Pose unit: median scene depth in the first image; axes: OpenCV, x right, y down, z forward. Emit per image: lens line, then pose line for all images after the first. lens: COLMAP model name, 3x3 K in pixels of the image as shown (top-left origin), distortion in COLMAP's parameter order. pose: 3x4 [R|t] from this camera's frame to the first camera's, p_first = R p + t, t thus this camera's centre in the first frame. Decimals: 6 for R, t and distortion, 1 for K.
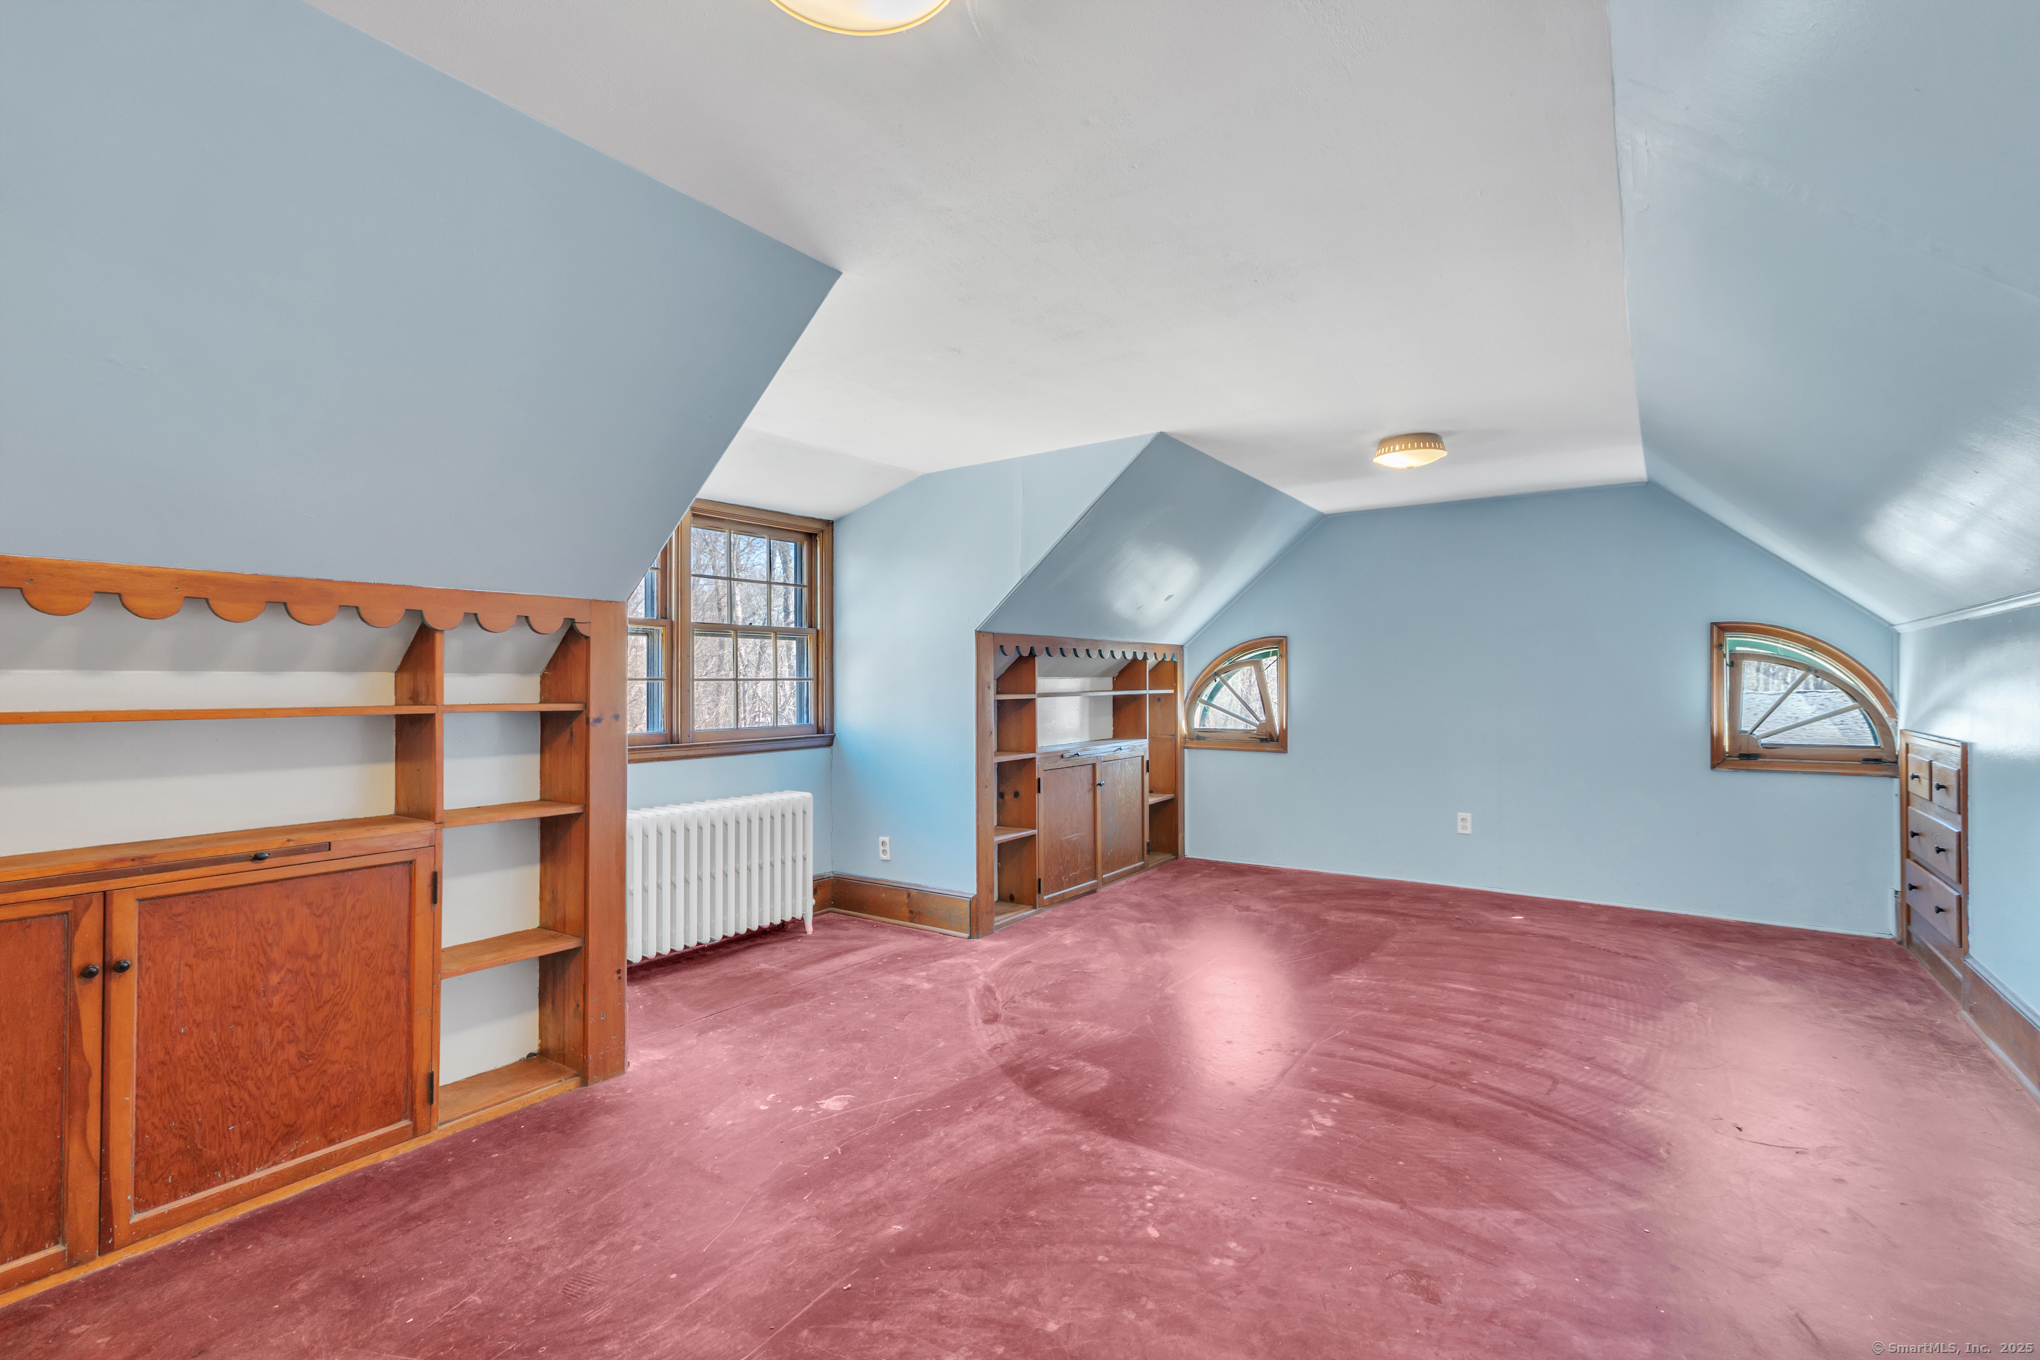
lens RADIAL K [[921.0, 0, 1016.8], [0, 921.0, 678.4], [0, 0, 1]] dist [-0.001281, -0.001737]
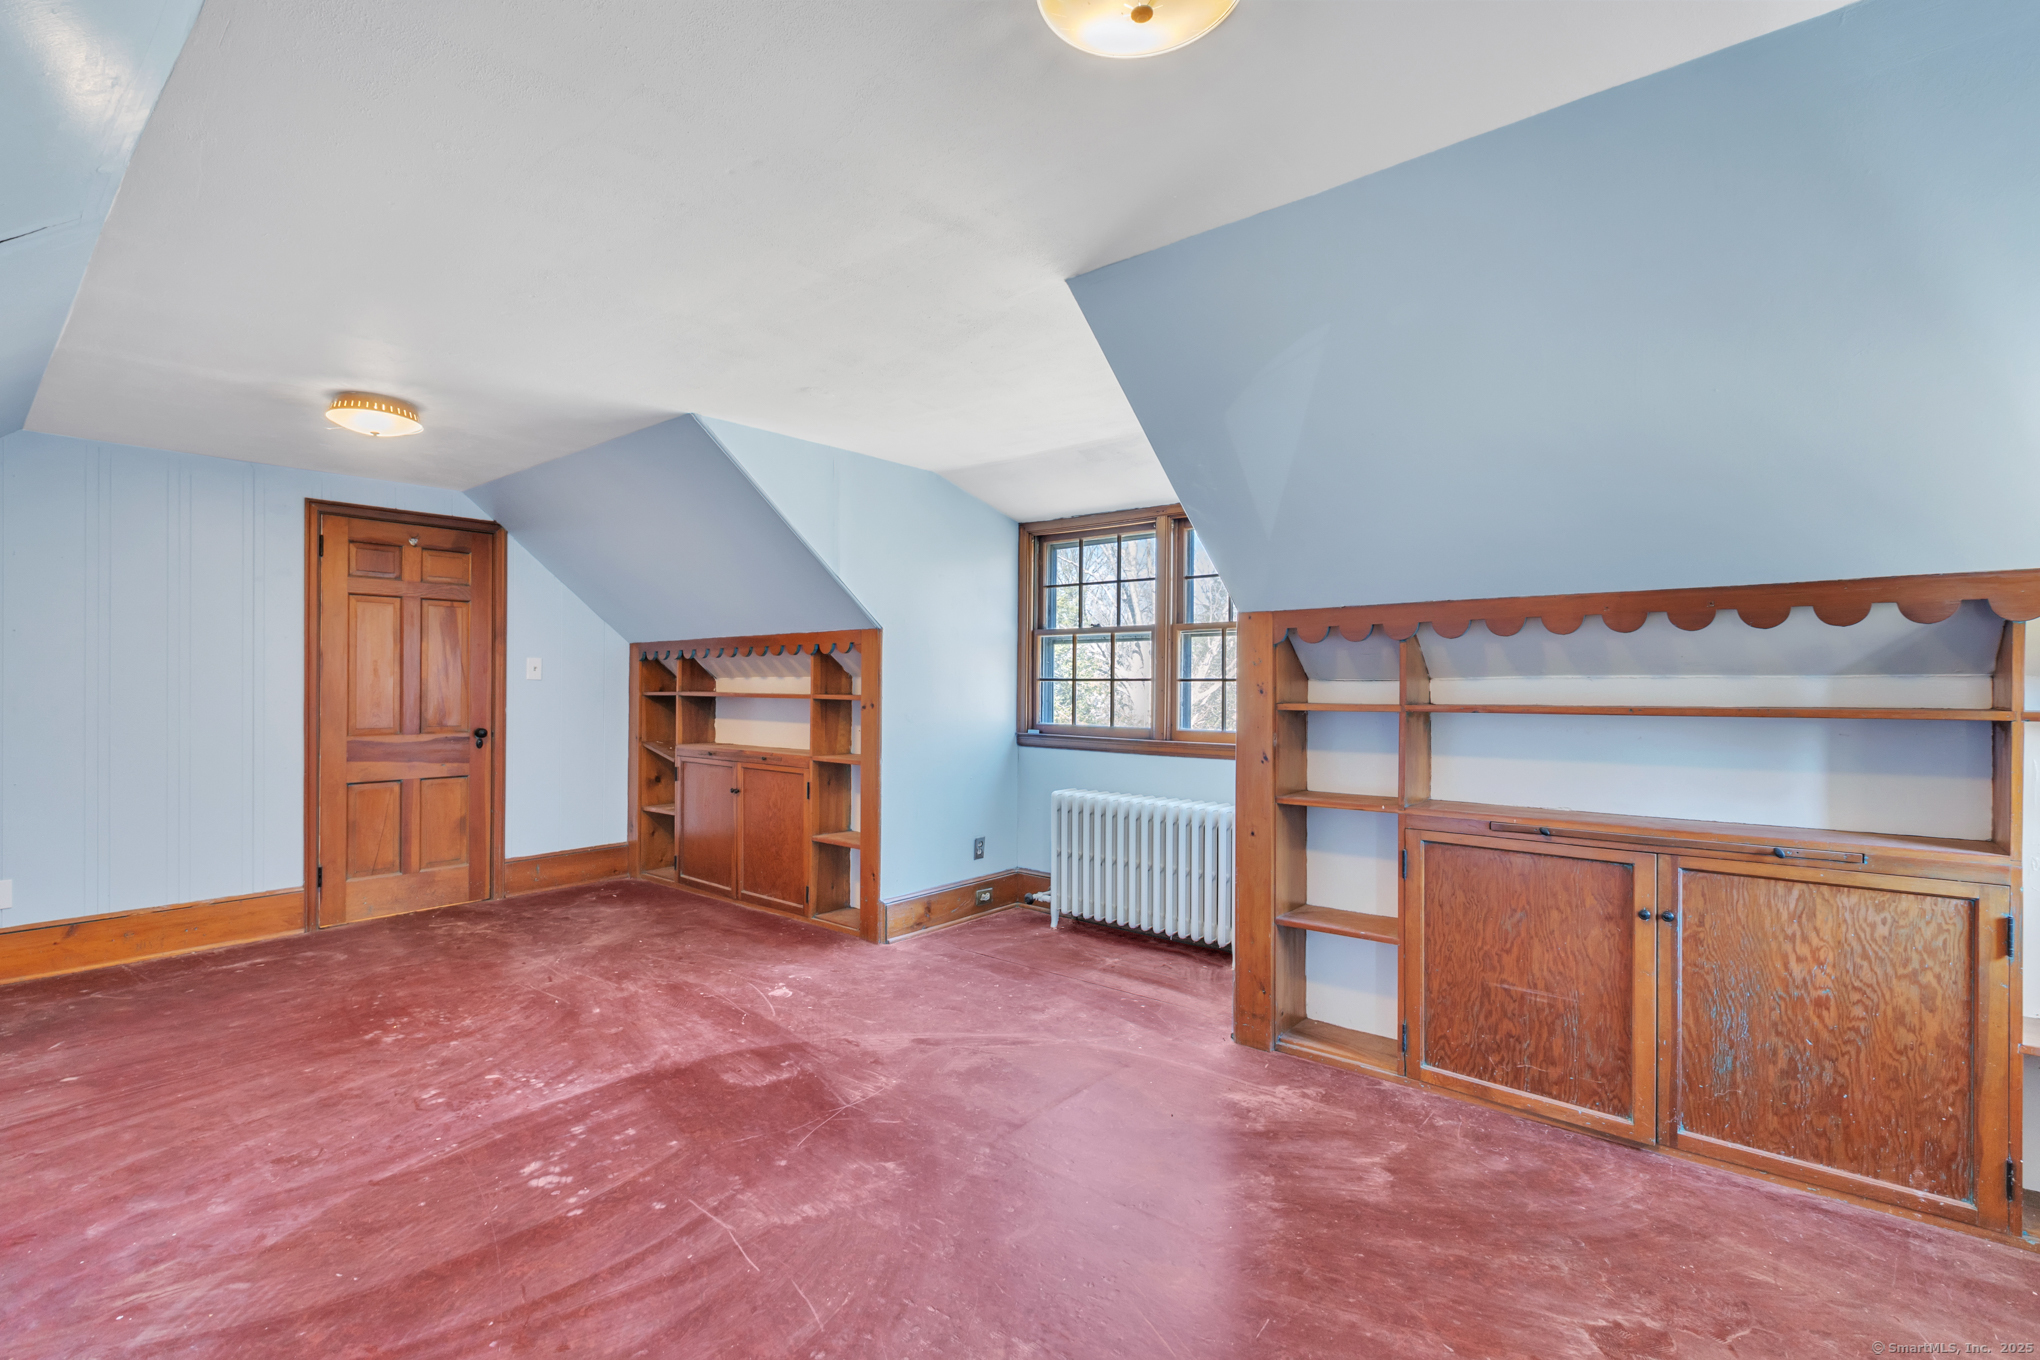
lens RADIAL K [[921.0, 0, 1016.8], [0, 921.0, 678.4], [0, 0, 1]] dist [-0.001281, -0.001737]
pose [[-0.088695, 0.001072, -0.996058, 1.167186], [0.002574, 0.999996, 0.000847, -0.003029], [0.996056, -0.002489, -0.088697, 1.523845]]
